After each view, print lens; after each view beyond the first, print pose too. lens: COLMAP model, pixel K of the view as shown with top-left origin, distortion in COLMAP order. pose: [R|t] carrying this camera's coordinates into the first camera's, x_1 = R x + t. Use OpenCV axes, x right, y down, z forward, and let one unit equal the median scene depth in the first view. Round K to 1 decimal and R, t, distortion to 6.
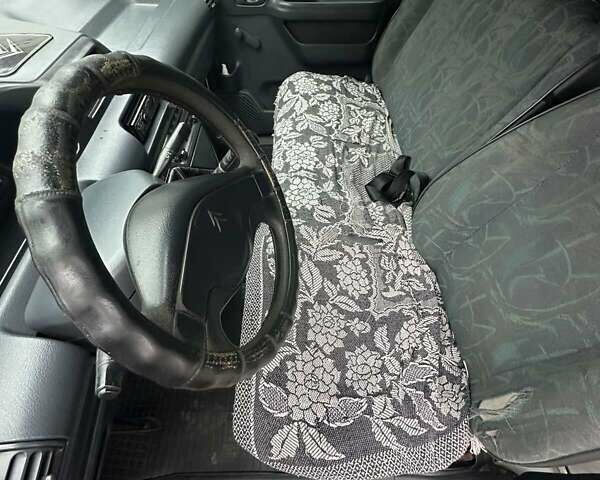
lens RADIAL K [[319.3, 0, 298.0], [0, 319.3, 238.1], [0, 0, 1]] dist [-0.002135, 0.000769]
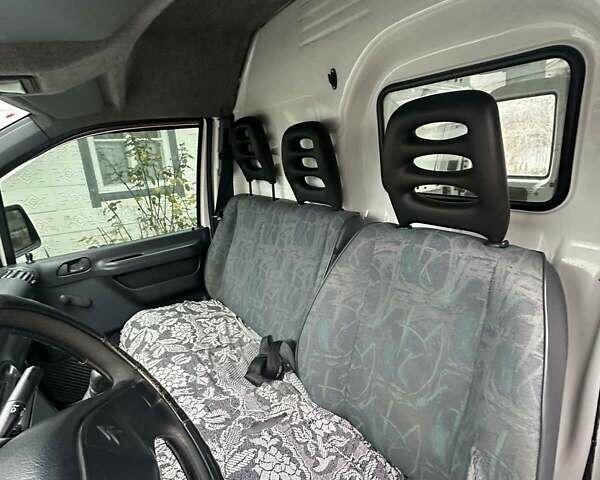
lens RADIAL K [[319.3, 0, 298.0], [0, 319.3, 238.1], [0, 0, 1]] dist [-0.002135, 0.000769]
pose [[0.826276, -0.210958, 0.522269, -0.090049], [0.496352, 0.711027, -0.498071, 0.121483], [-0.266275, 0.670773, 0.692214, -0.025121]]
